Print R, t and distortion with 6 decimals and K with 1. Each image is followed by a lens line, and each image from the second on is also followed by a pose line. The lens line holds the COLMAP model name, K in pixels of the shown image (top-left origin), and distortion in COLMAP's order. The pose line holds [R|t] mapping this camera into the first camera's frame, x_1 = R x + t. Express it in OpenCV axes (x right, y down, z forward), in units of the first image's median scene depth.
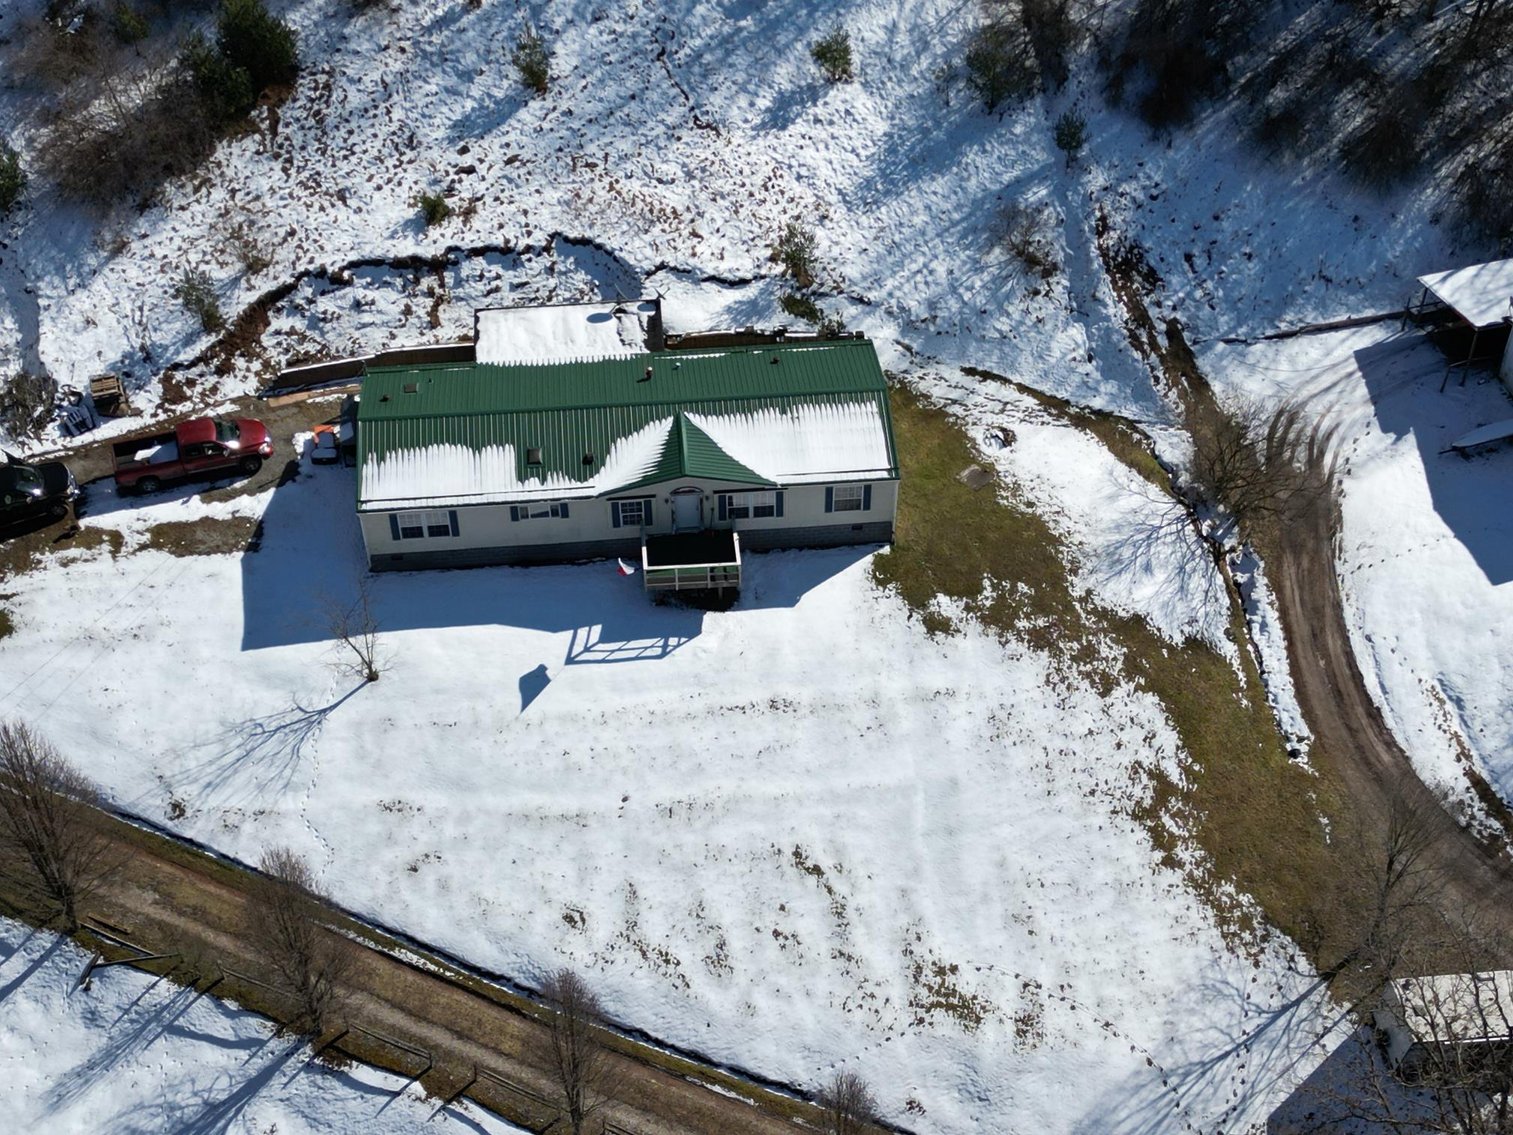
lens RADIAL K [[2090.3, 0, 766.3], [0, 2090.3, 570.0], [0, 0, 1]] dist [0.217133, -0.639761]
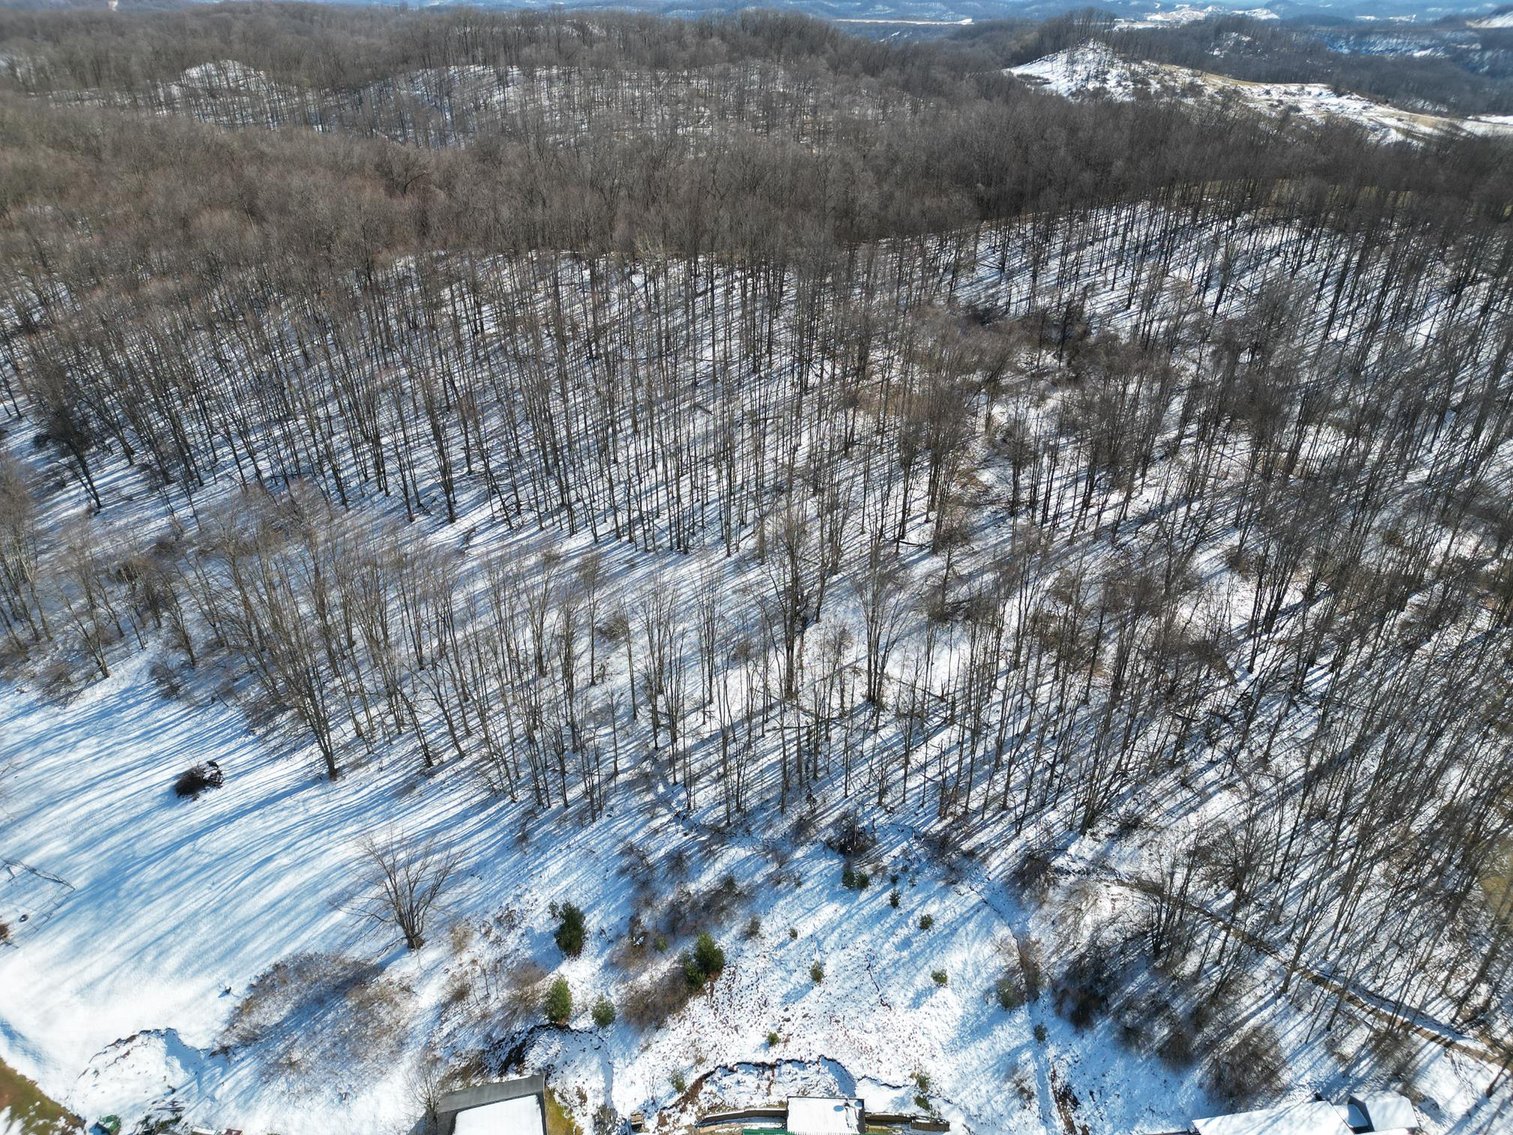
lens RADIAL K [[1051.2, 0, 760.9], [0, 1051.2, 570.8], [0, 0, 1]] dist [0.080264, -0.083200]
pose [[0.990936, 0.064948, -0.117593, -0.063216], [-0.095559, 0.956043, -0.277218, -0.356304], [0.094419, 0.285942, 0.953584, -0.340222]]
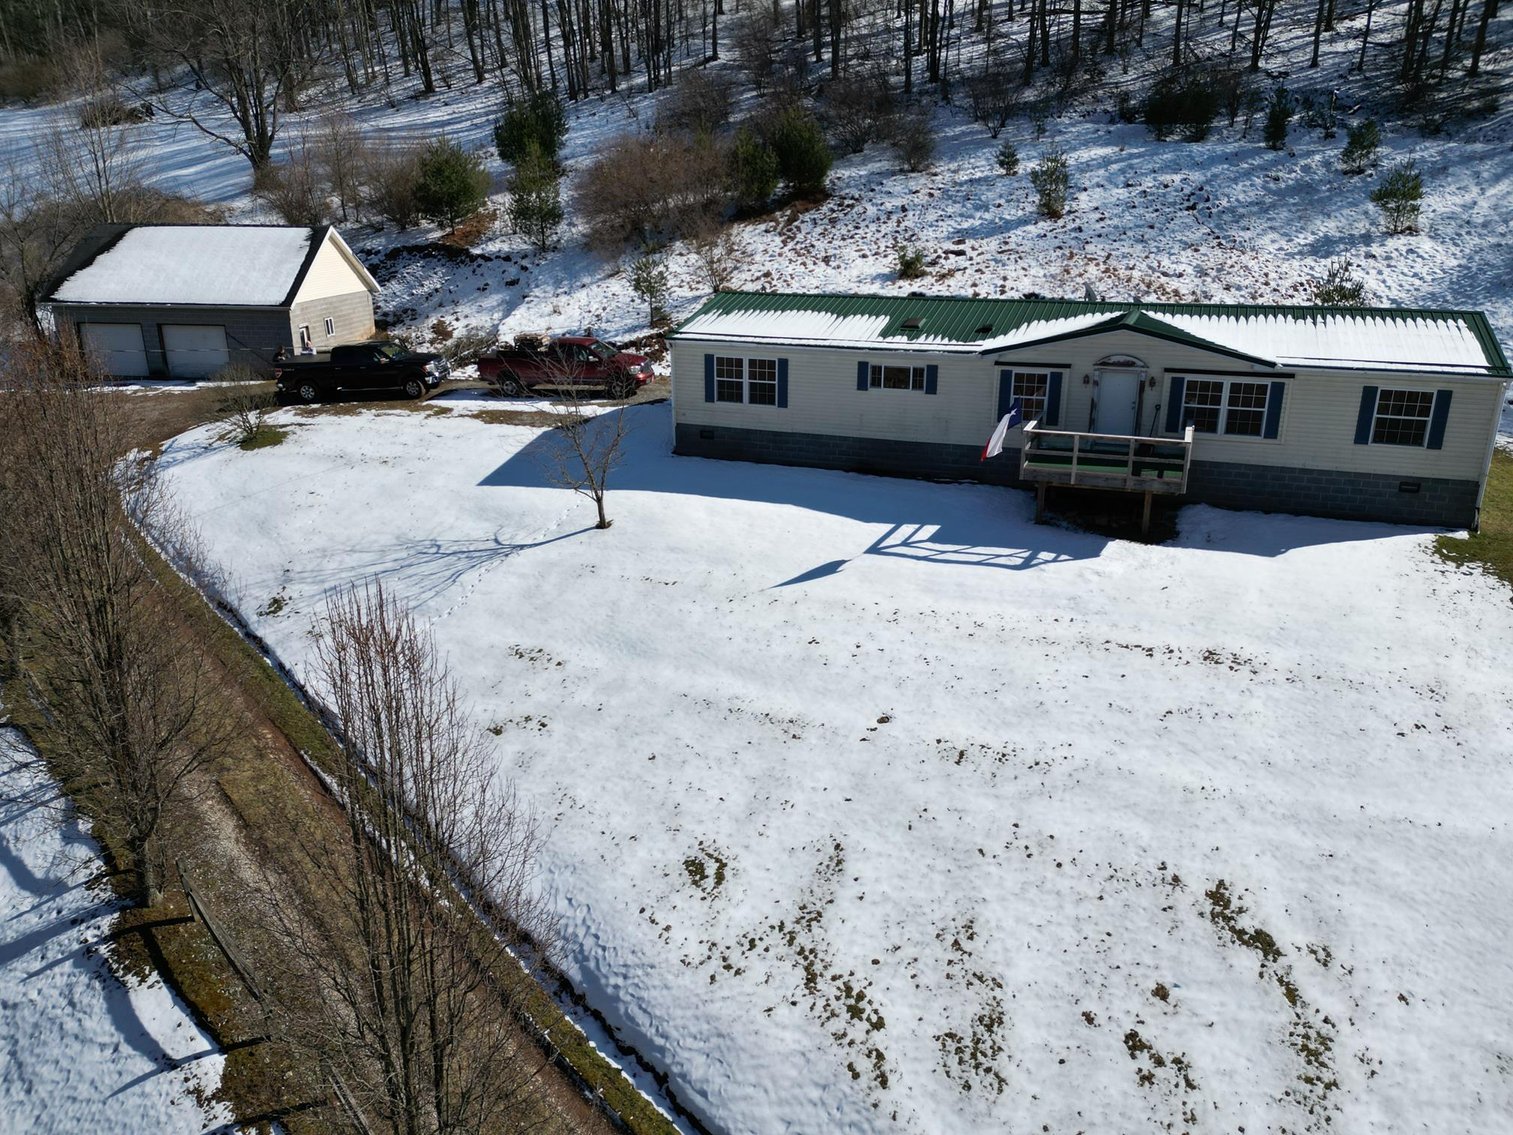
lens RADIAL K [[1131.7, 0, 762.2], [0, 1131.7, 571.5], [0, 0, 1]] dist [0.089500, -0.099530]
pose [[0.898408, 0.141966, -0.415582, 0.016409], [-0.311492, 0.873065, -0.375140, 0.167599], [0.309573, 0.466479, 0.828590, 0.634022]]
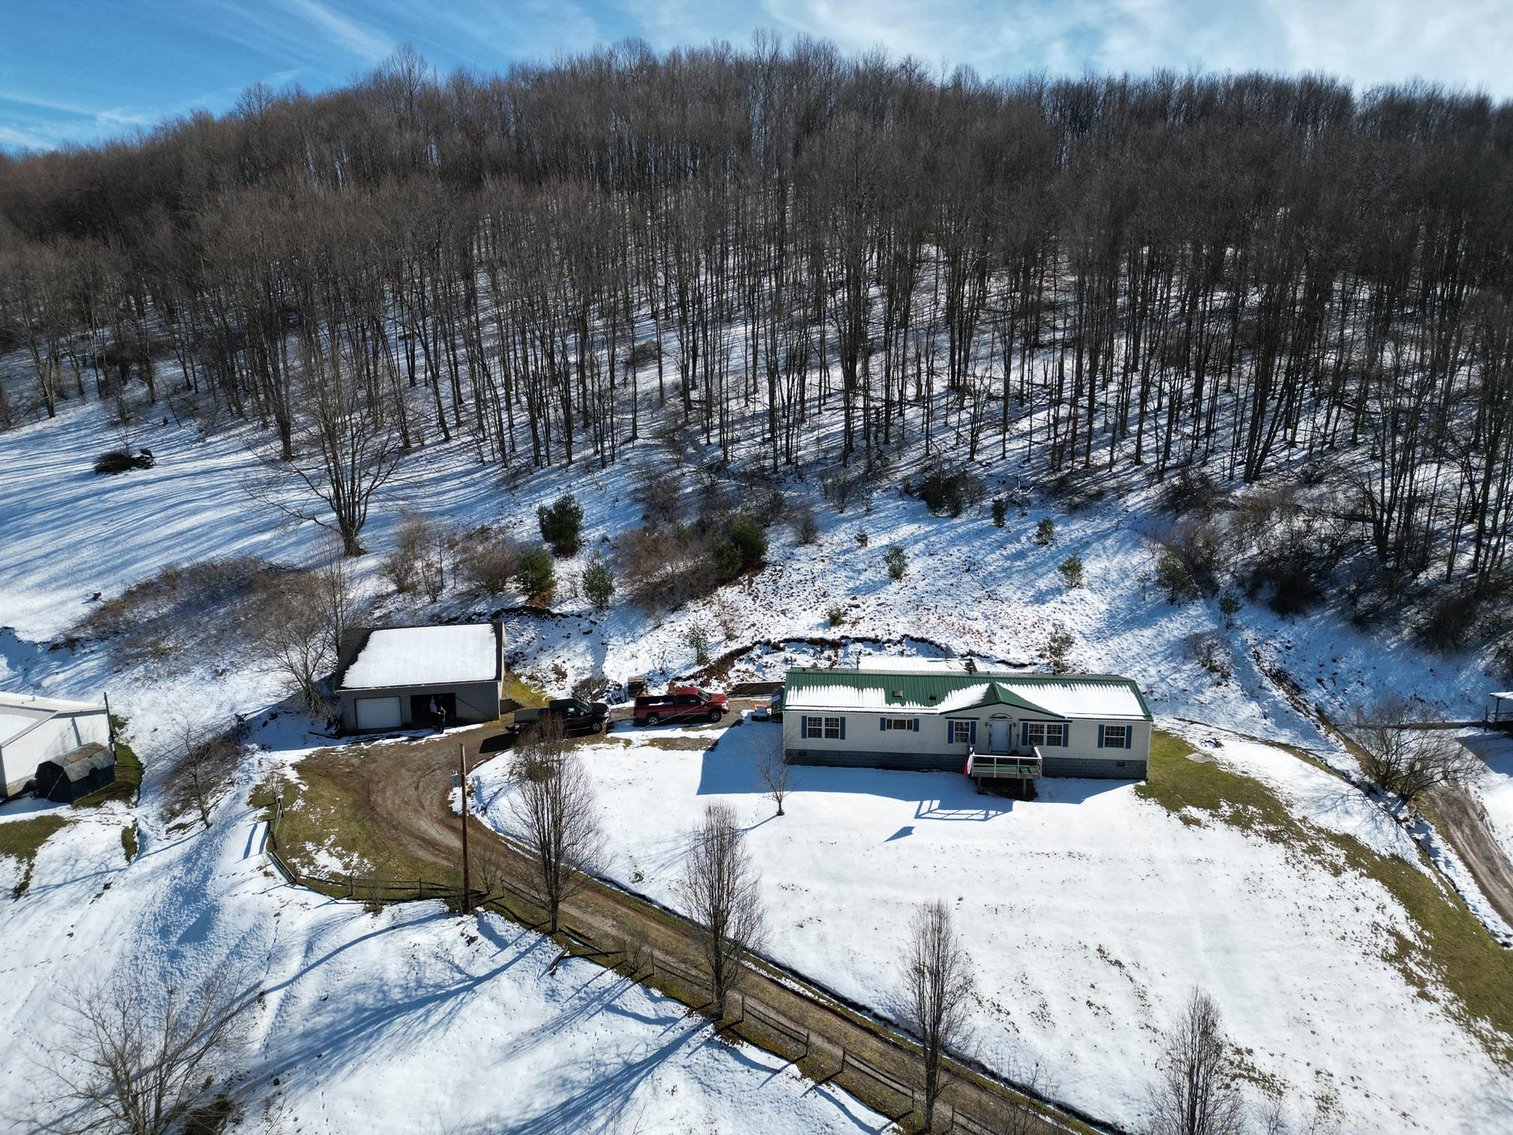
lens RADIAL K [[1051.2, 0, 760.9], [0, 1051.2, 570.8], [0, 0, 1]] dist [0.080264, -0.083200]
pose [[0.983192, 0.031444, -0.179848, -0.066715], [-0.124727, 0.835045, -0.535857, 0.268353], [0.133331, 0.549282, 0.824931, 0.274459]]
